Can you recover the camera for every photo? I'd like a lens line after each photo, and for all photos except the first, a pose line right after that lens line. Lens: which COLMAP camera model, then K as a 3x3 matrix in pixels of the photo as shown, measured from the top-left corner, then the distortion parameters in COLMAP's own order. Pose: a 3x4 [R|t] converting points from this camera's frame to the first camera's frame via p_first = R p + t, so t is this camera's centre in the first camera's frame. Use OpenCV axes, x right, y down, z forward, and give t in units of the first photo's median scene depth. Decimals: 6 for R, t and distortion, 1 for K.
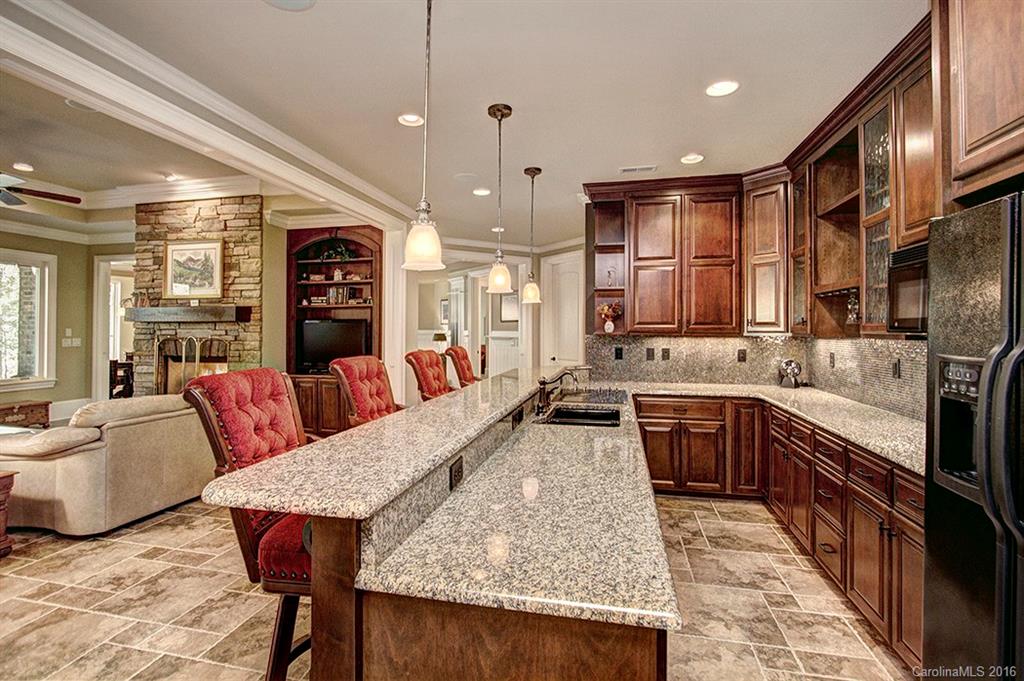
lens RADIAL K [[494.3, 0, 507.6], [0, 494.3, 333.5], [0, 0, 1]] dist [-0.020425, 0.000006]
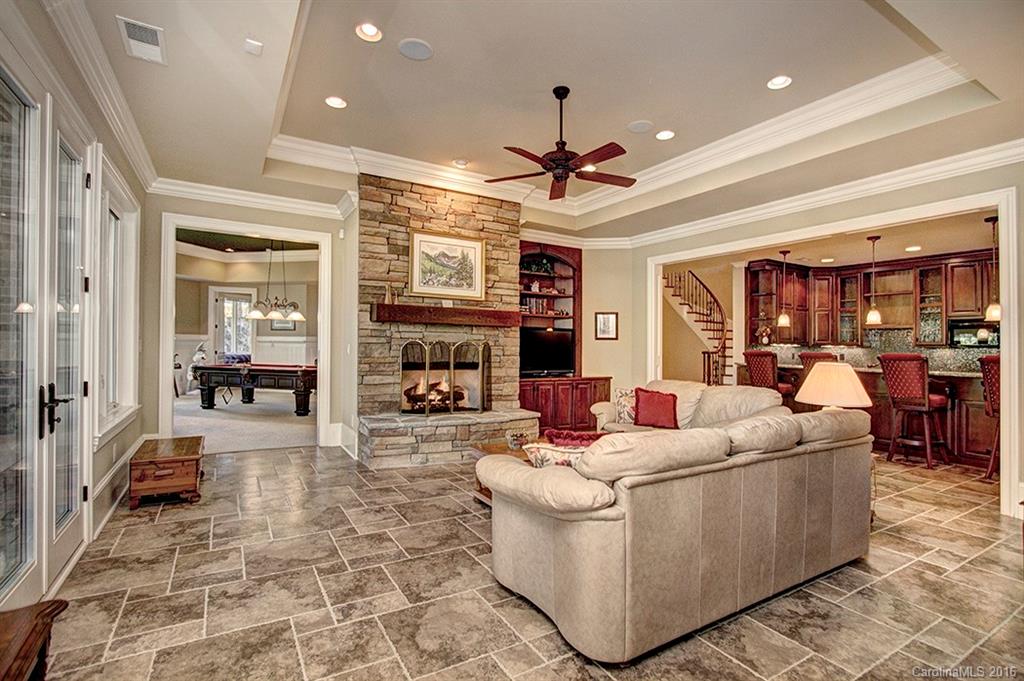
lens RADIAL K [[494.3, 0, 513.2], [0, 494.3, 343.4], [0, 0, 1]] dist [-0.020425, 0.000006]
pose [[0.715731, 0.014712, 0.698221, -1.185636], [-0.011235, 0.999891, -0.009551, 0.018261], [-0.698286, -0.001009, 0.715819, 0.261809]]
